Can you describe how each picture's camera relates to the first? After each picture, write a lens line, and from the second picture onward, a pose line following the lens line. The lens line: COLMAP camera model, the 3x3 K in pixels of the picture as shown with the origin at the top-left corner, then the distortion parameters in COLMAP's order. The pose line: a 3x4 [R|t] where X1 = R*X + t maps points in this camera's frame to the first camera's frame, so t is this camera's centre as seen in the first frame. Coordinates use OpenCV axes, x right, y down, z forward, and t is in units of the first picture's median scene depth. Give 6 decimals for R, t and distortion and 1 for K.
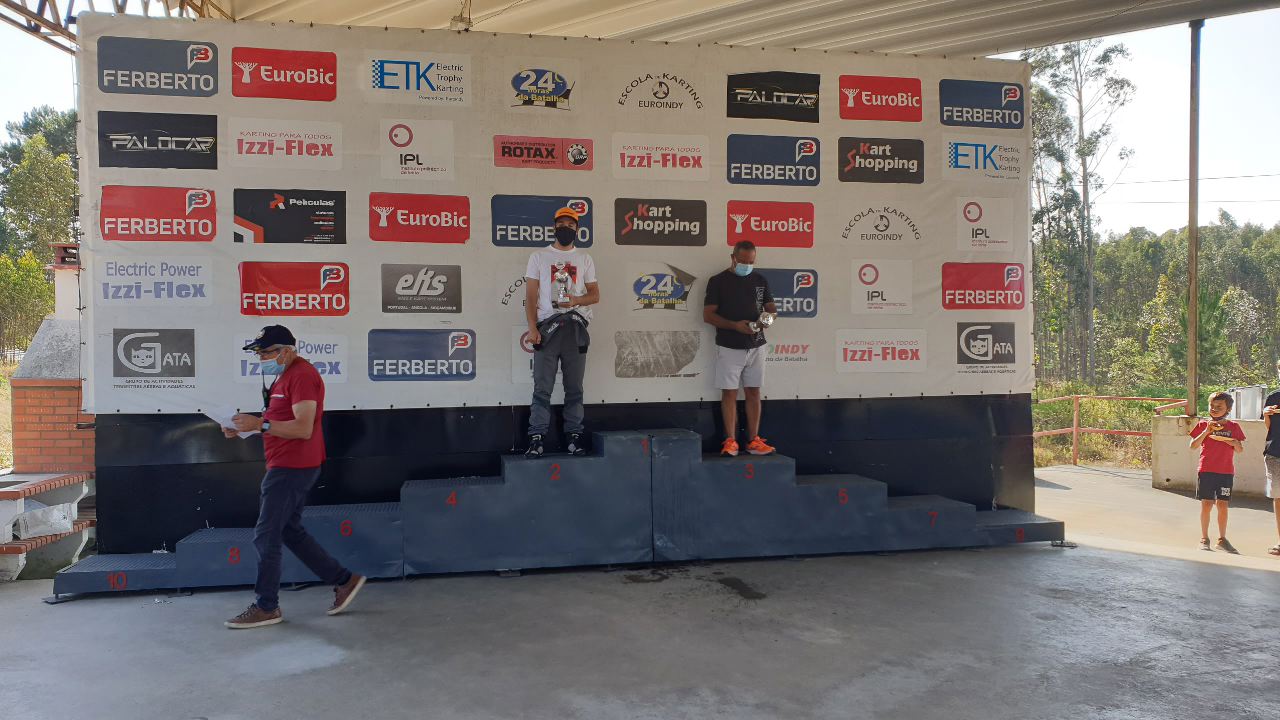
lens RADIAL K [[1022.6, 0, 629.4], [0, 1022.6, 359.1], [0, 0, 1]] dist [-0.019329, 0.026743]
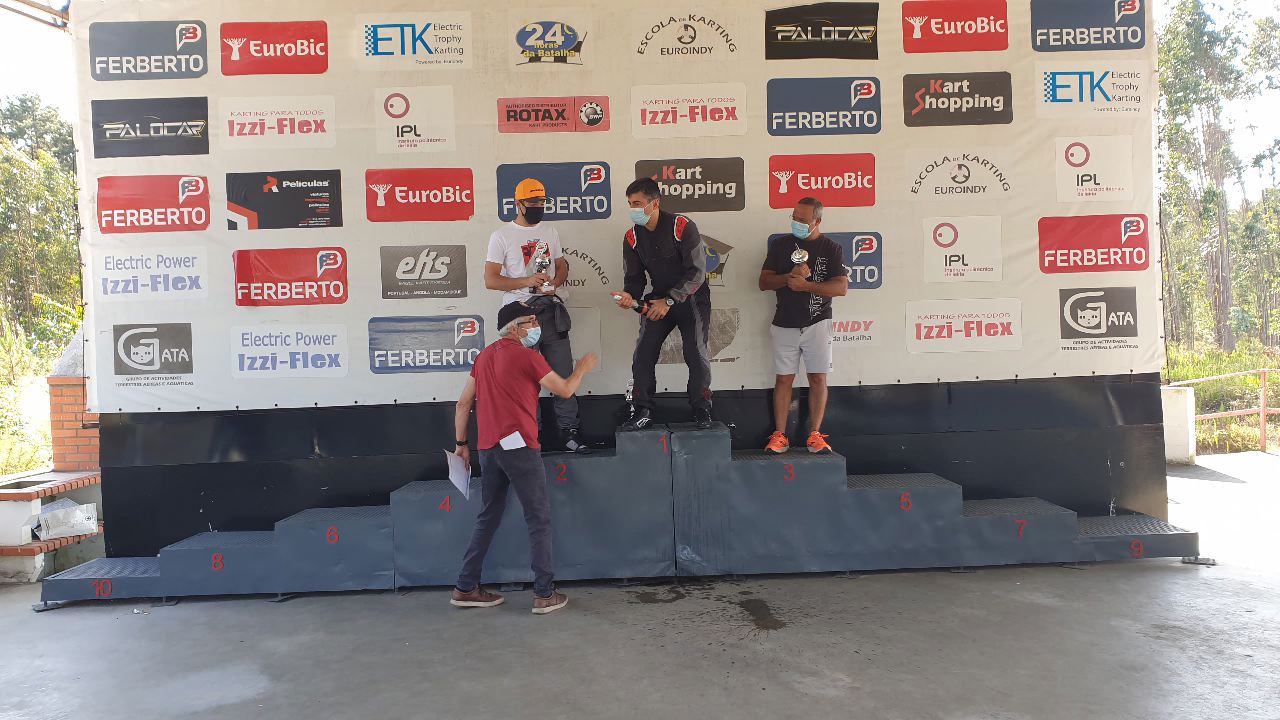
lens RADIAL K [[1022.6, 0, 619.9], [0, 1022.6, 346.0], [0, 0, 1]] dist [-0.019329, 0.026743]
pose [[0.981891, -0.022943, -0.188050, 0.139348], [0.024641, 0.999674, 0.006698, -0.004333], [0.187835, -0.011210, 0.982137, 0.134238]]
